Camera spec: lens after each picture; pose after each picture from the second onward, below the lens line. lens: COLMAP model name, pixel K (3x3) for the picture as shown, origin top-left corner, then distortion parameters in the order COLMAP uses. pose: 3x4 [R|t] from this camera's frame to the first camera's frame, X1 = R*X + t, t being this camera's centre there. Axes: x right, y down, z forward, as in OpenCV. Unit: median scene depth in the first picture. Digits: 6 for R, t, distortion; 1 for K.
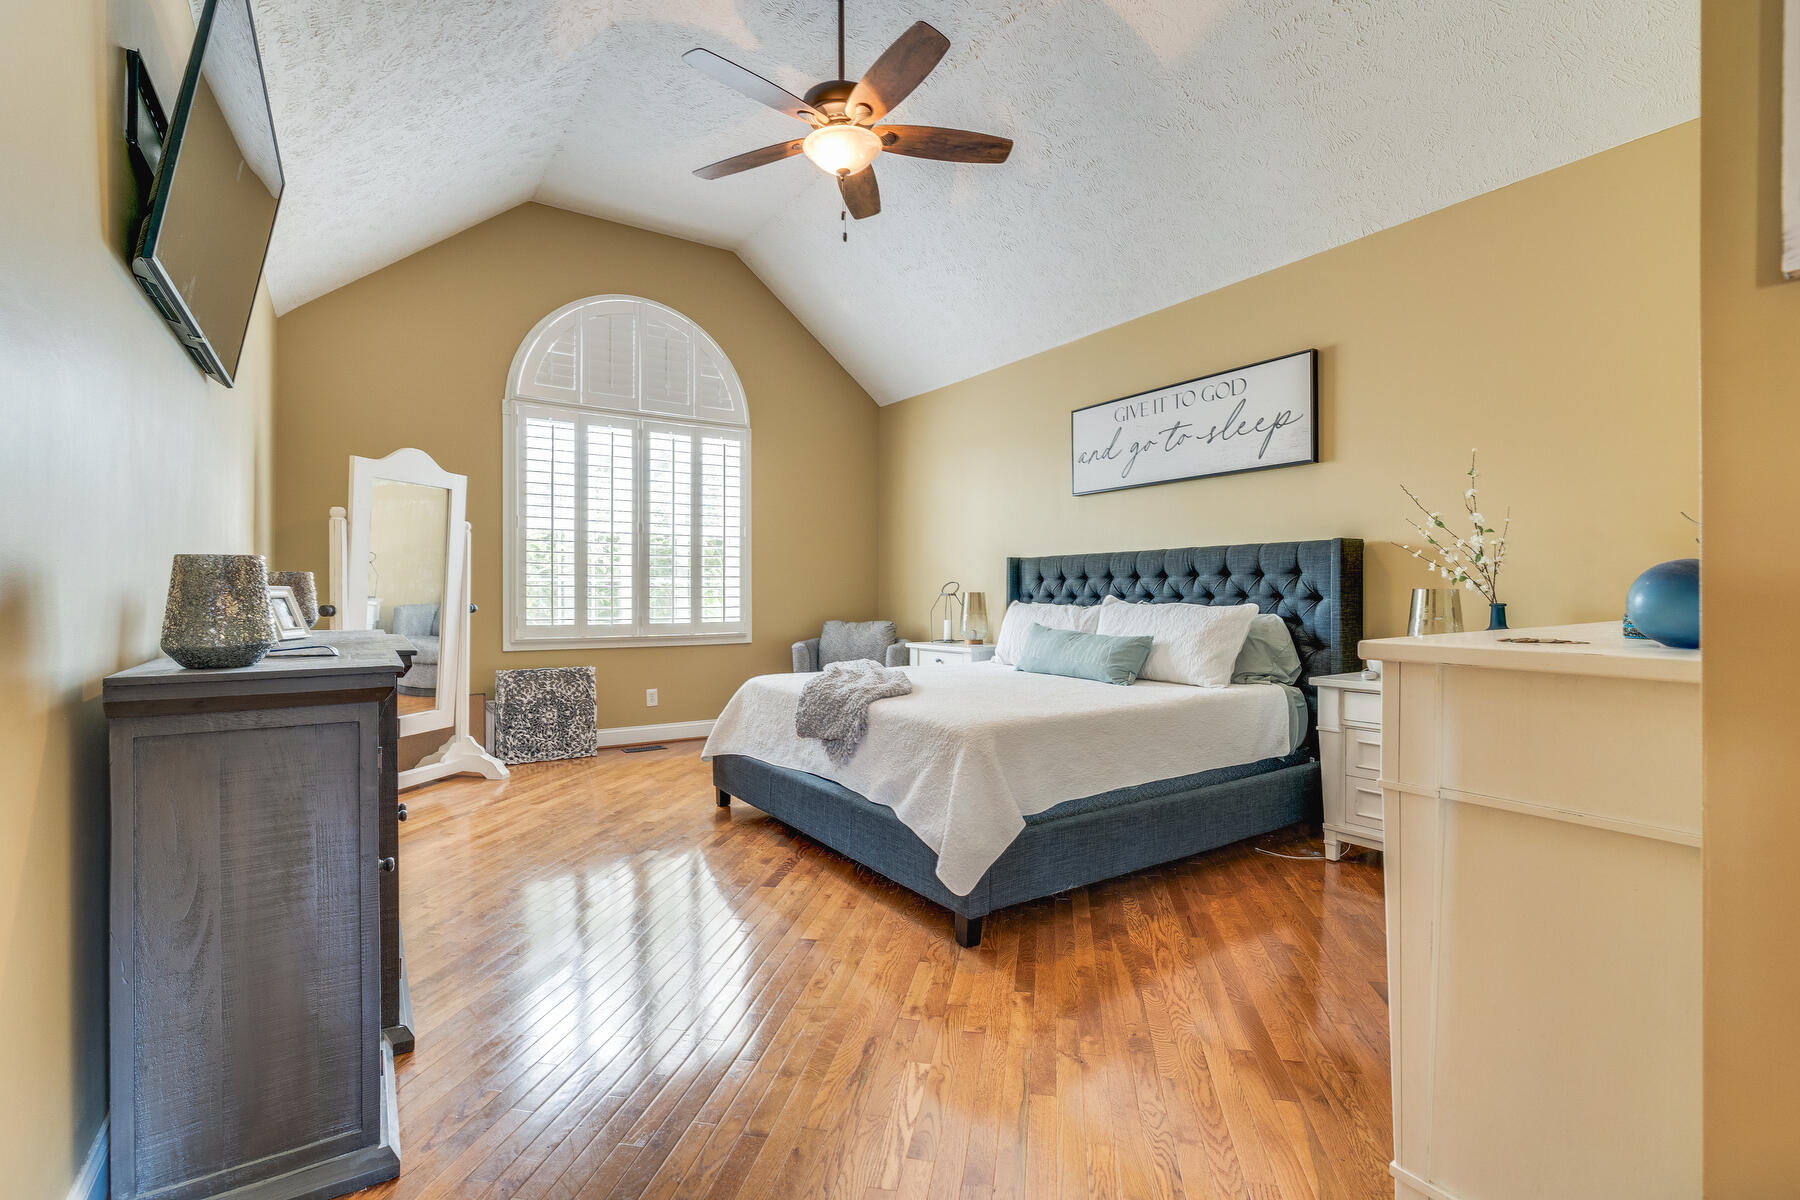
lens RADIAL K [[812.1, 0, 895.6], [0, 812.1, 596.1], [0, 0, 1]] dist [-0.003446, -0.000221]
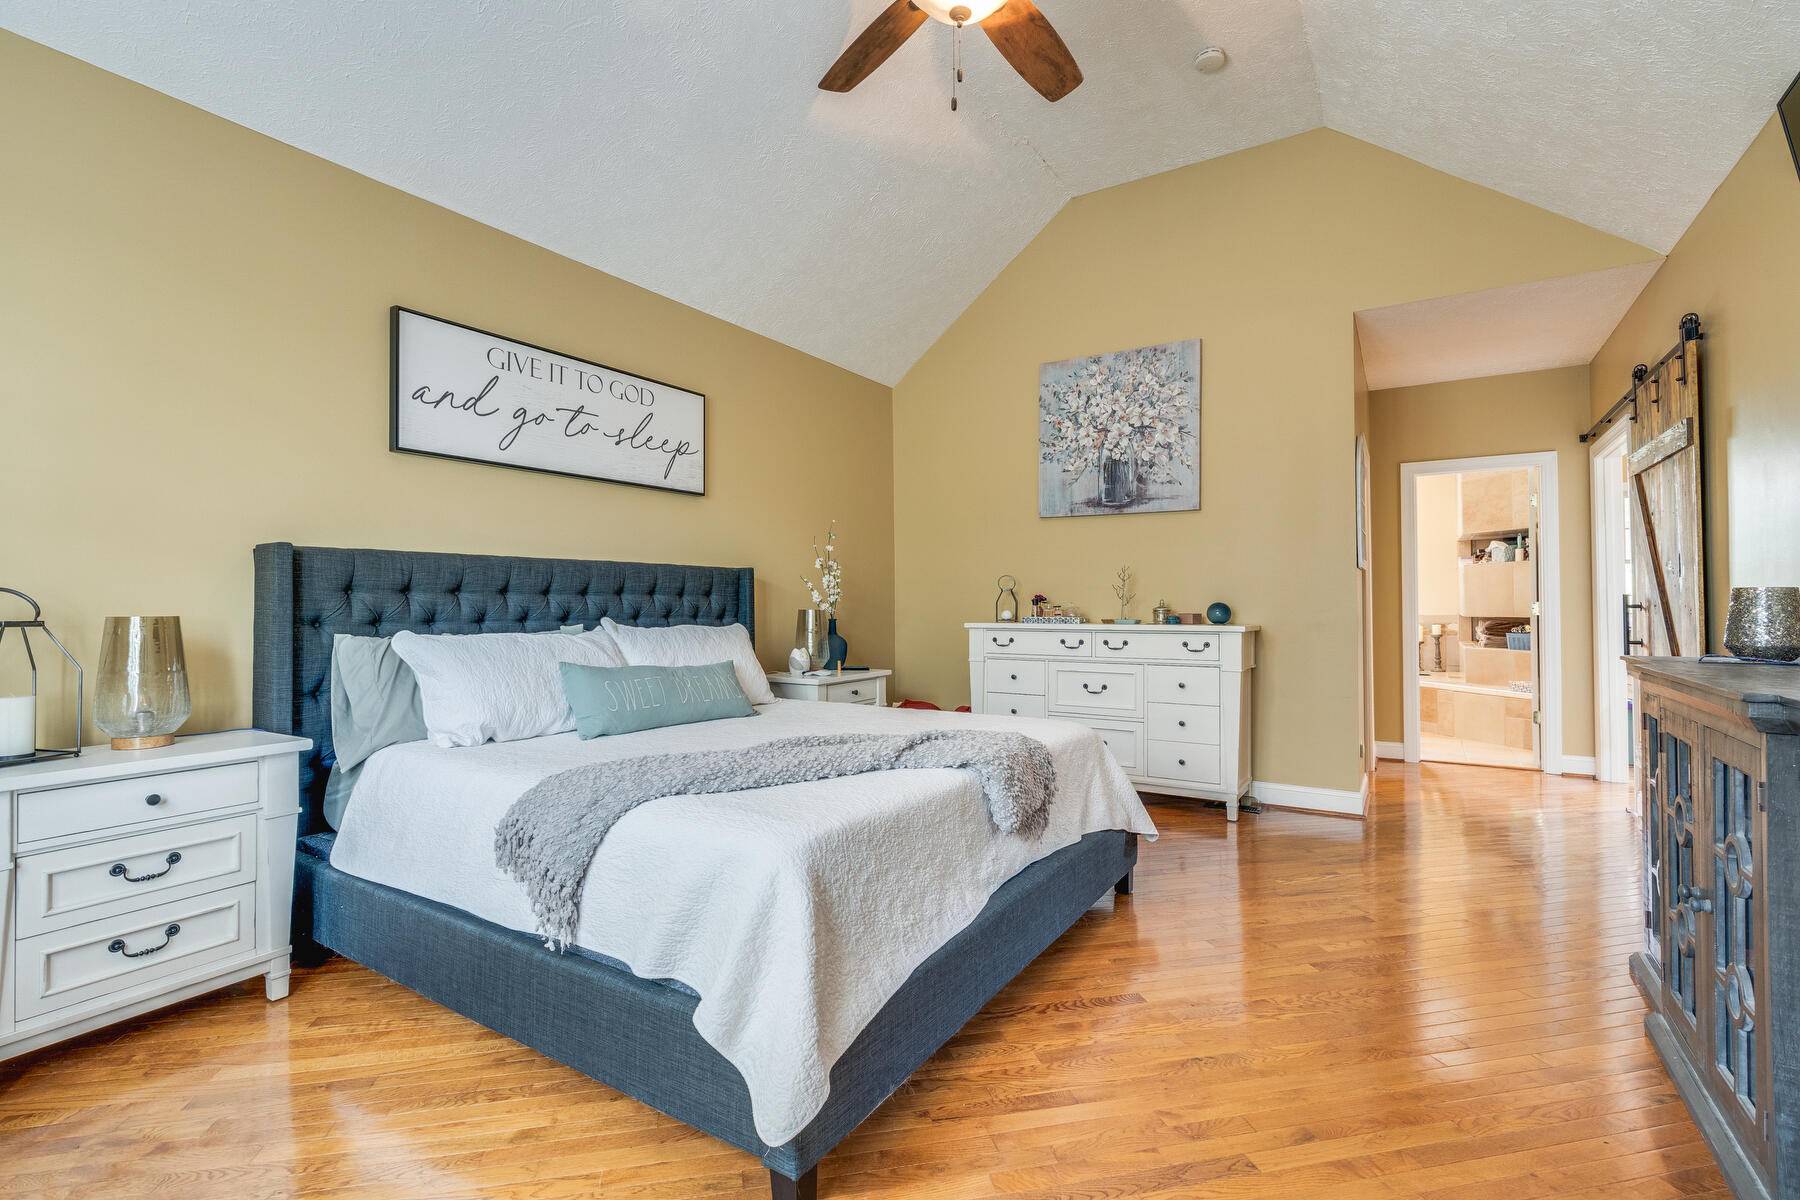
lens RADIAL K [[812.1, 0, 894.2], [0, 812.1, 597.4], [0, 0, 1]] dist [-0.003446, -0.000221]
pose [[-0.399745, 0.026913, 0.916231, -0.523153], [0.020329, 0.999583, -0.020492, 0.002025], [-0.916401, 0.010434, -0.400126, 1.039241]]
